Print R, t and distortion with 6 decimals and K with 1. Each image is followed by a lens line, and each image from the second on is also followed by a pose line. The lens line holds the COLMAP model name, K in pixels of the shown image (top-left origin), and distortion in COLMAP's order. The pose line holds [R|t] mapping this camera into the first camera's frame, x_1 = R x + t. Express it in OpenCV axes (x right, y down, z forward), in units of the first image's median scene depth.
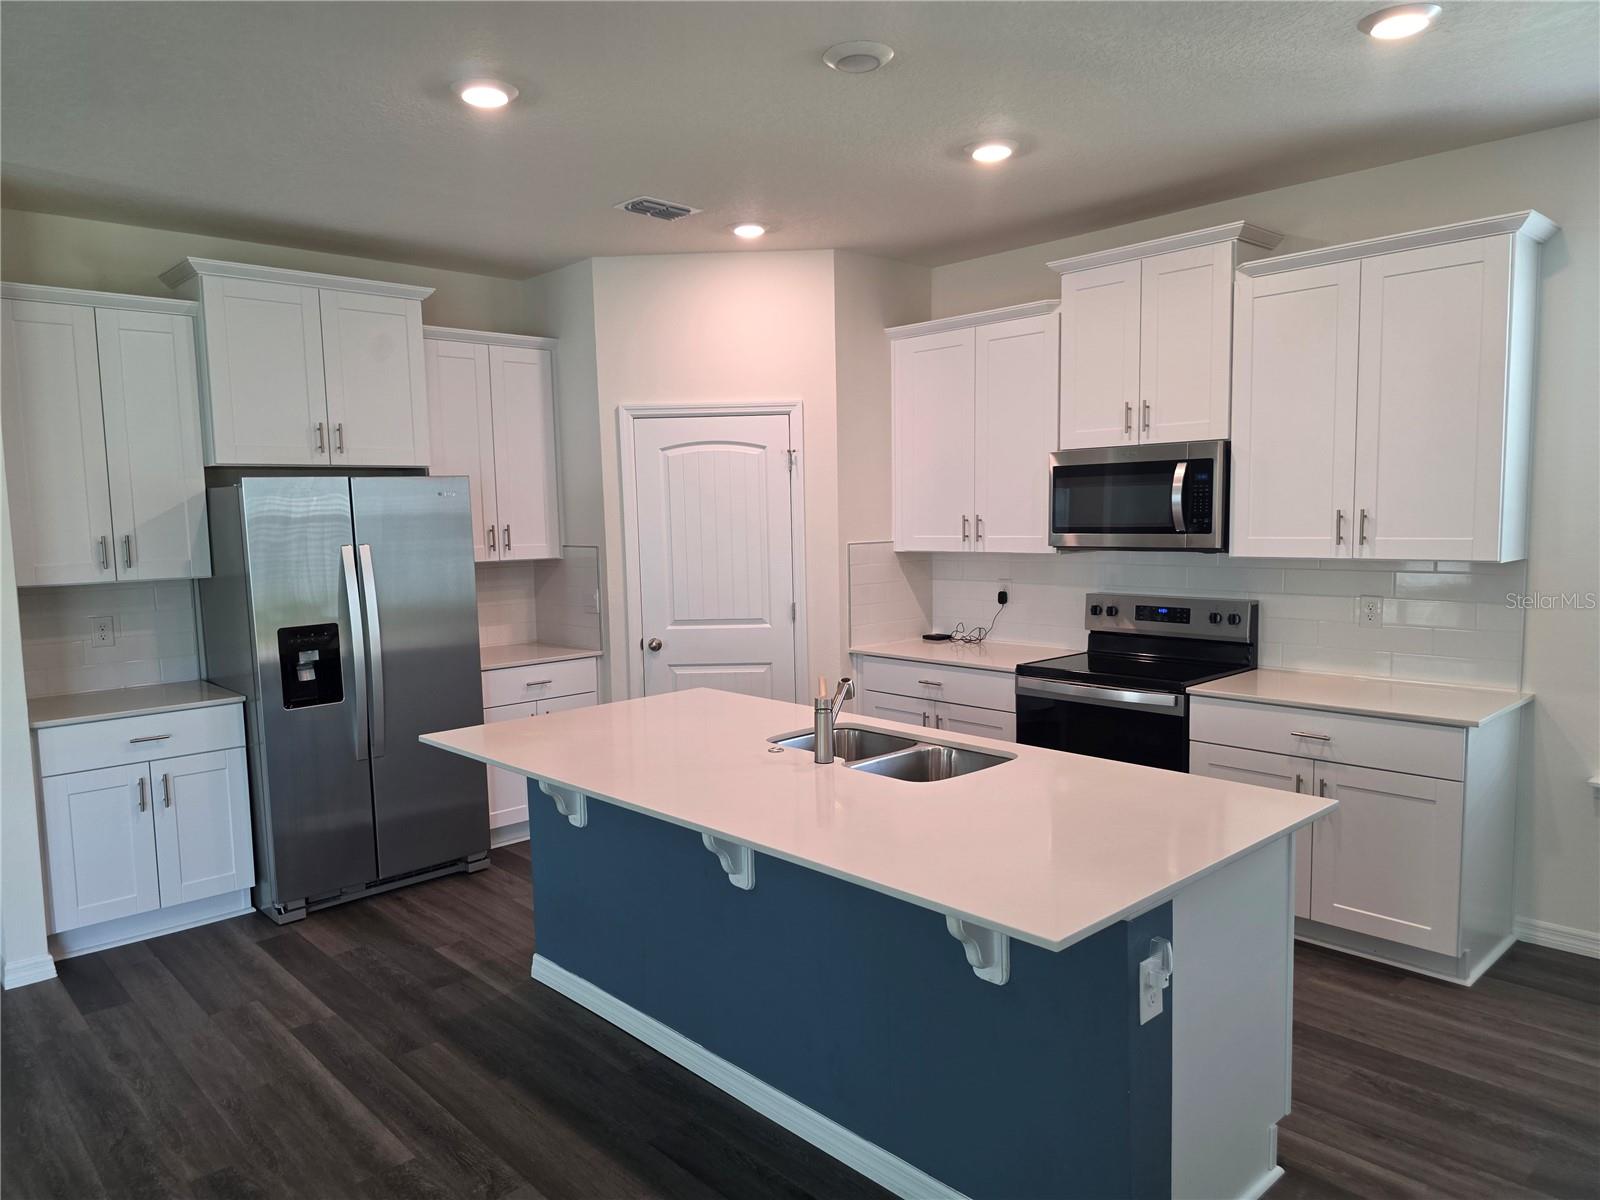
lens RADIAL K [[1080.3, 0, 794.6], [0, 1080.3, 623.0], [0, 0, 1]] dist [0.028514, -0.025977]
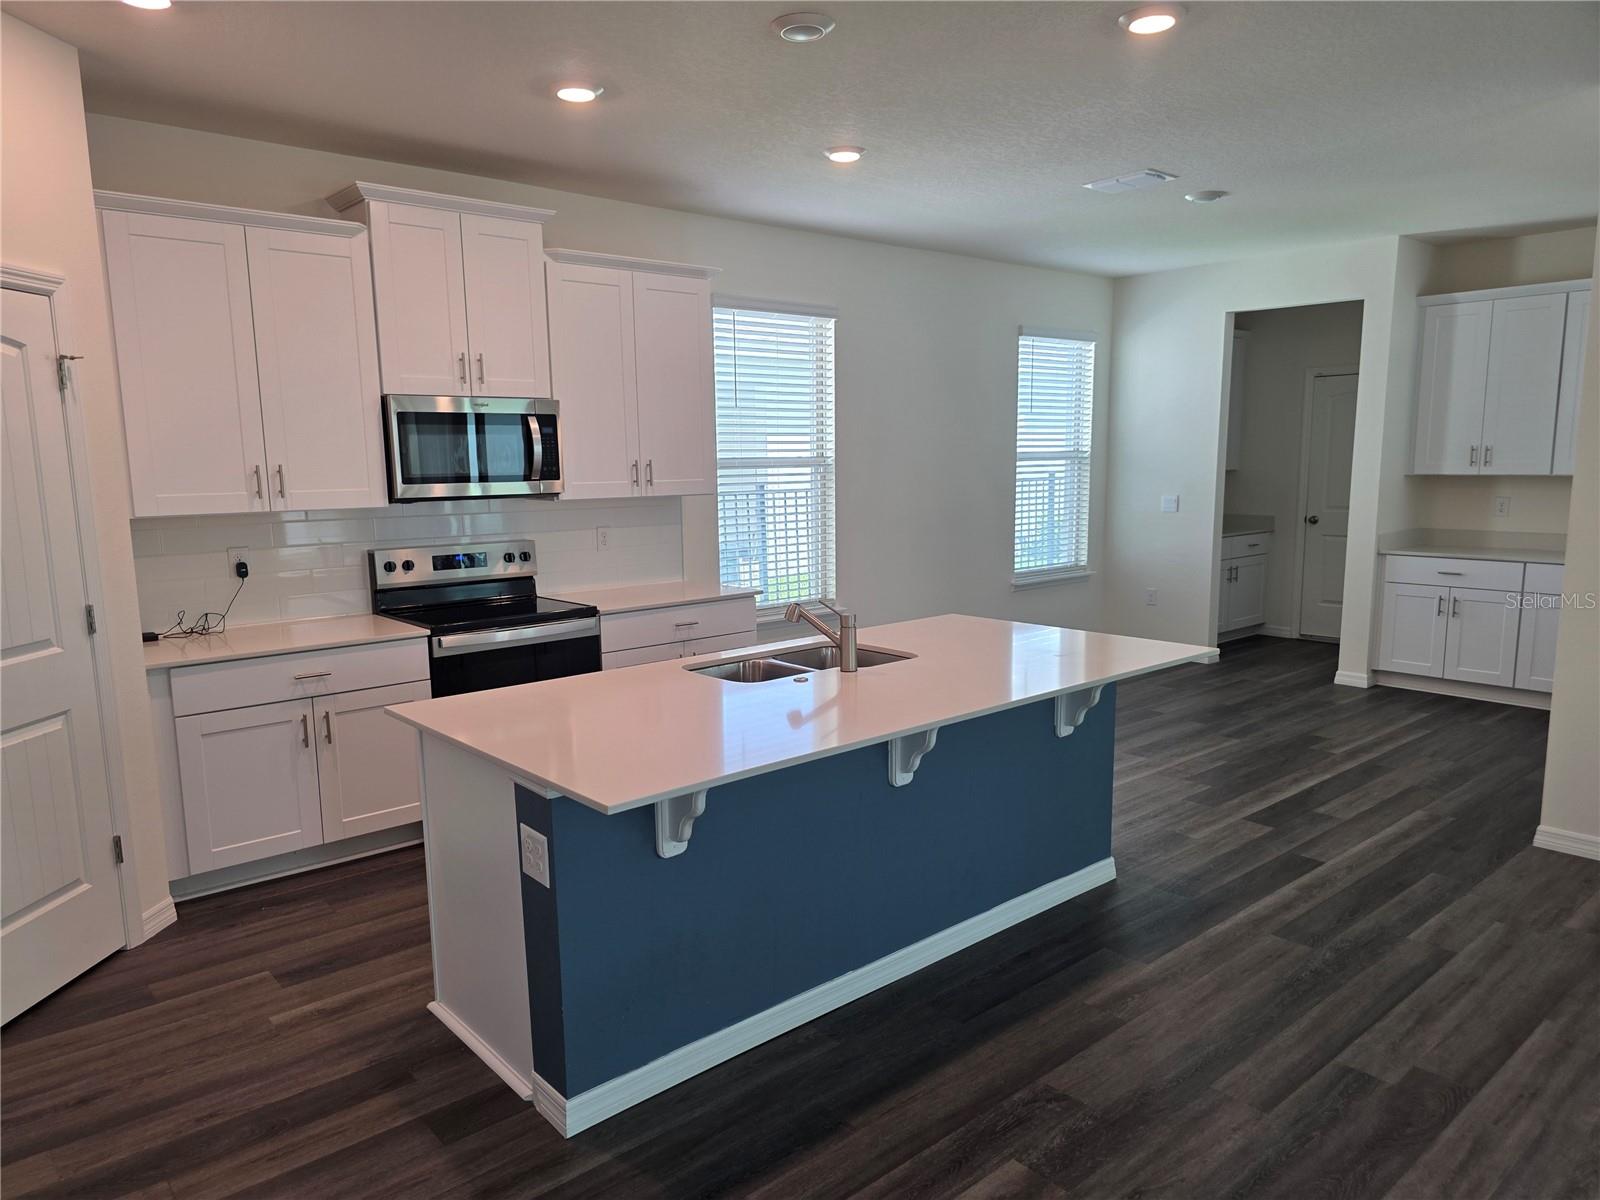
lens RADIAL K [[1080.3, 0, 794.6], [0, 1080.3, 623.0], [0, 0, 1]] dist [0.028514, -0.025977]
pose [[0.026170, -0.133421, 0.990714, -0.800531], [0.116080, 0.984755, 0.129552, -0.054144], [-0.992895, 0.111612, 0.041259, 0.740270]]
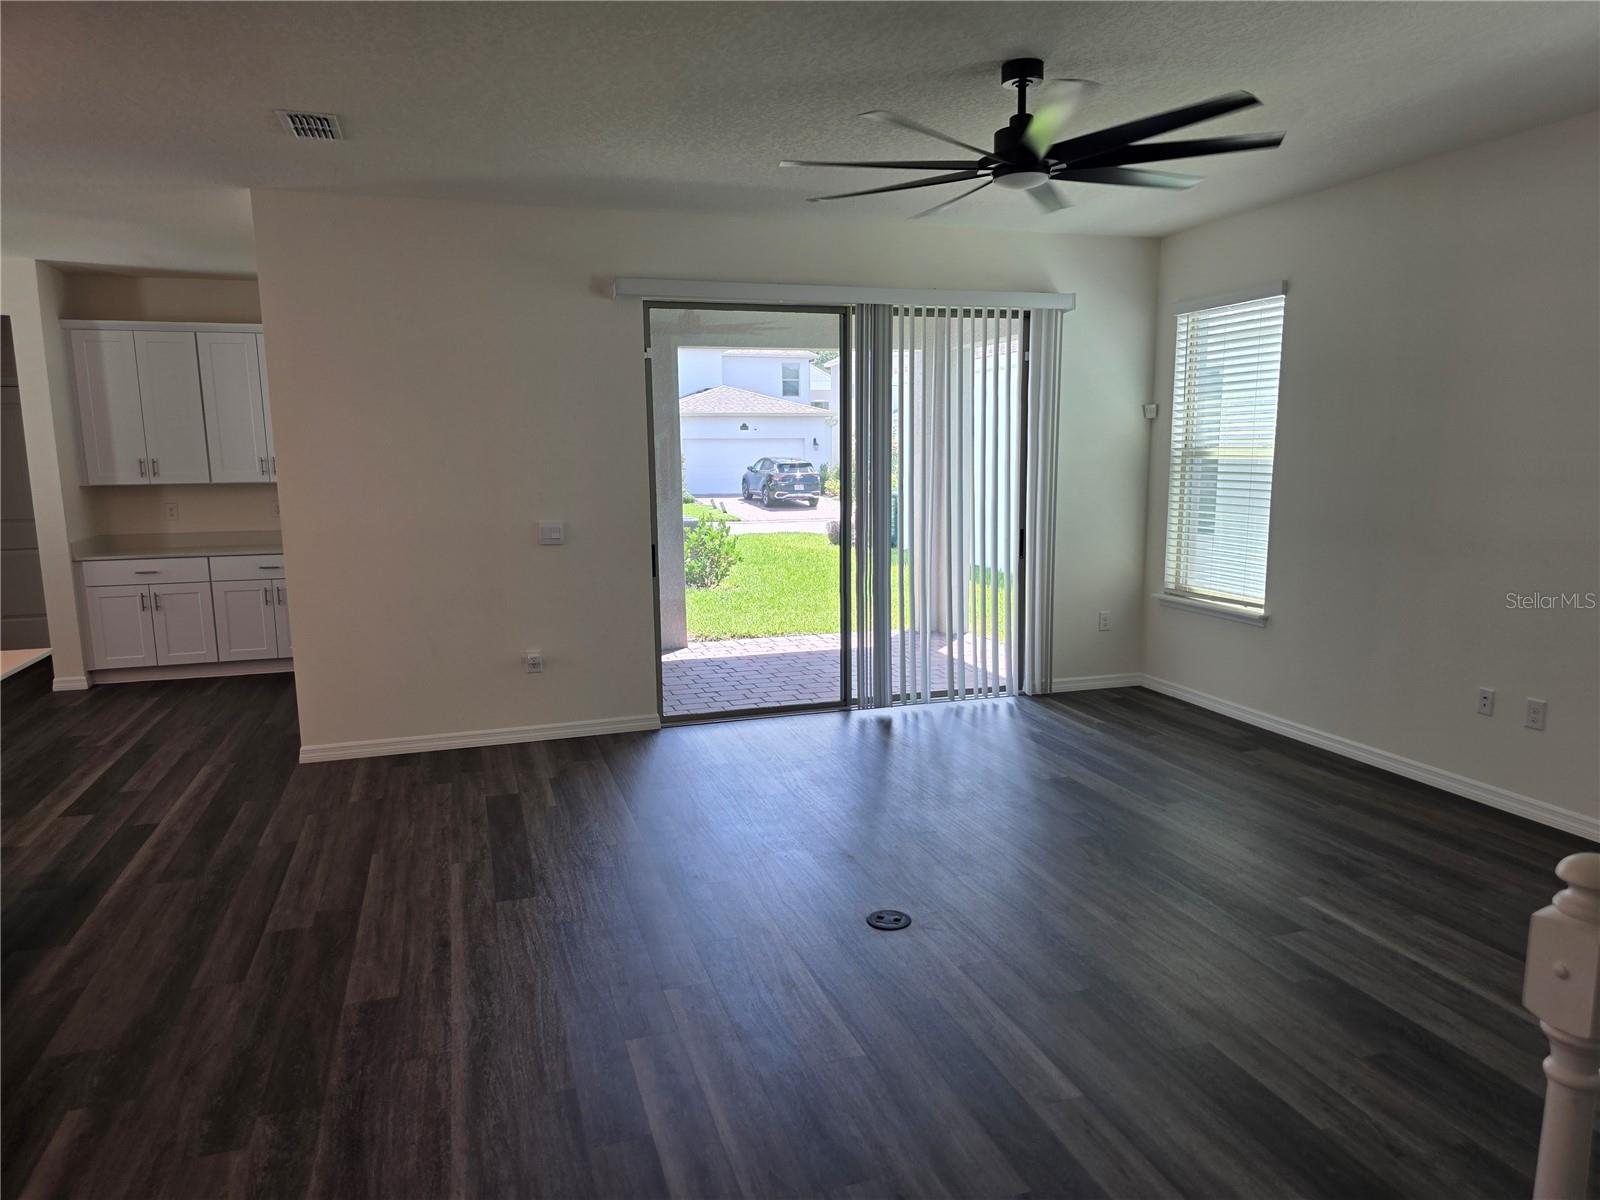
lens RADIAL K [[1080.3, 0, 794.6], [0, 1080.3, 623.0], [0, 0, 1]] dist [0.028514, -0.025977]
pose [[-0.908458, -0.034761, 0.416527, -0.833276], [0.074910, 0.966860, 0.244070, -0.063671], [-0.411208, 0.252930, -0.875748, 0.820223]]
